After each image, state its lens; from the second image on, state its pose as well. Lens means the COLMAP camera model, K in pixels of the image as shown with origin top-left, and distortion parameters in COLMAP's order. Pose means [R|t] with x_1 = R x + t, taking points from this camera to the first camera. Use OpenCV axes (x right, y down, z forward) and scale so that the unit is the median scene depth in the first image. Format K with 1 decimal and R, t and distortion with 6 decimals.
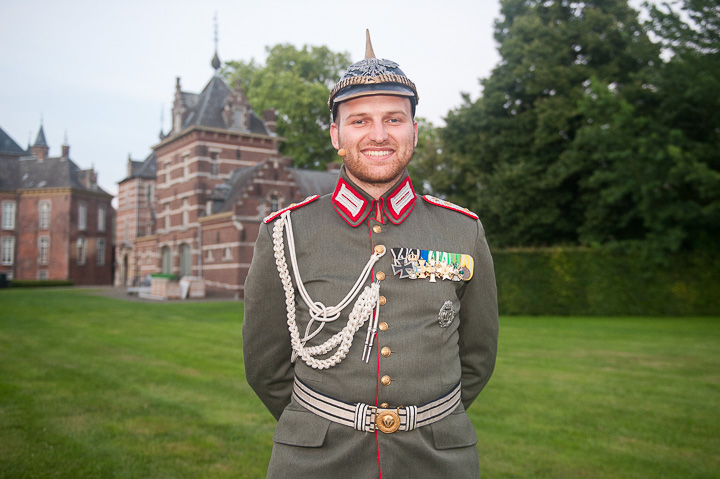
lens RADIAL K [[695.3, 0, 385.4], [0, 695.3, 238.1], [0, 0, 1]] dist [-0.008467, -0.007340]
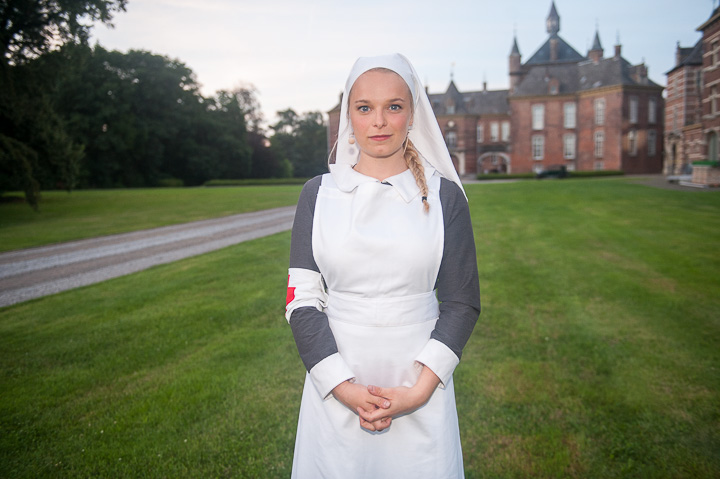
lens RADIAL K [[615.6, 0, 362.1], [0, 615.6, 240.4], [0, 0, 1]] dist [0.000783, -0.005185]
pose [[0.668757, 0.060428, -0.741021, 0.002476], [0.068320, 0.987480, 0.142184, 0.006001], [0.740335, -0.145713, 0.656256, 0.059827]]
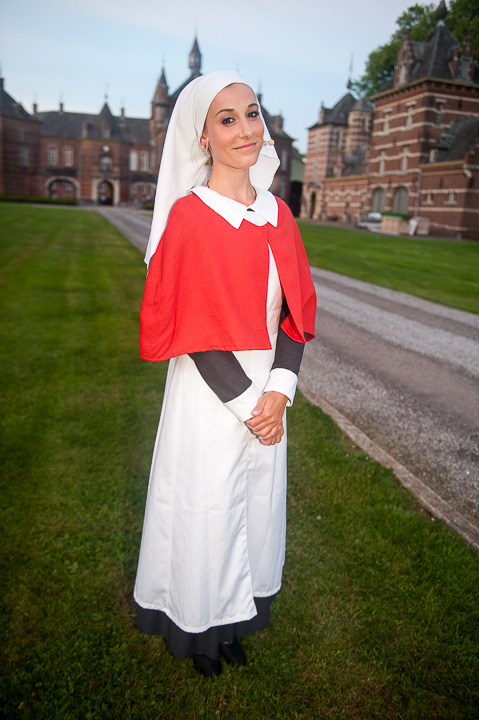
lens RADIAL K [[591.8, 0, 236.3], [0, 591.8, 358.9], [0, 0, 1]] dist [-0.010758, -0.007709]
pose [[0.929346, 0.145109, -0.339498, -0.167892], [-0.039843, 0.953574, 0.298512, -0.001578], [0.367053, -0.263895, 0.891982, -0.065094]]
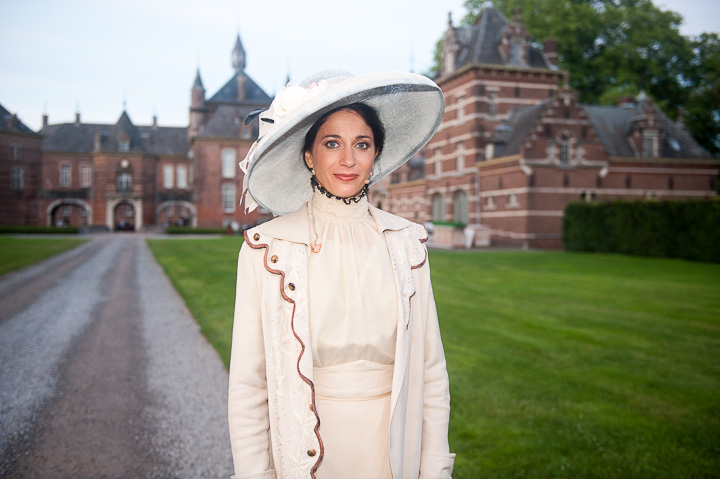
lens RADIAL K [[754.2, 0, 360.6], [0, 754.2, 238.9], [0, 0, 1]] dist [0.053187, 0.007536]
pose [[0.945732, 0.011473, -0.324745, -0.080573], [0.012439, 0.997366, 0.071461, -0.000893], [0.324709, -0.071622, 0.943098, -0.026969]]
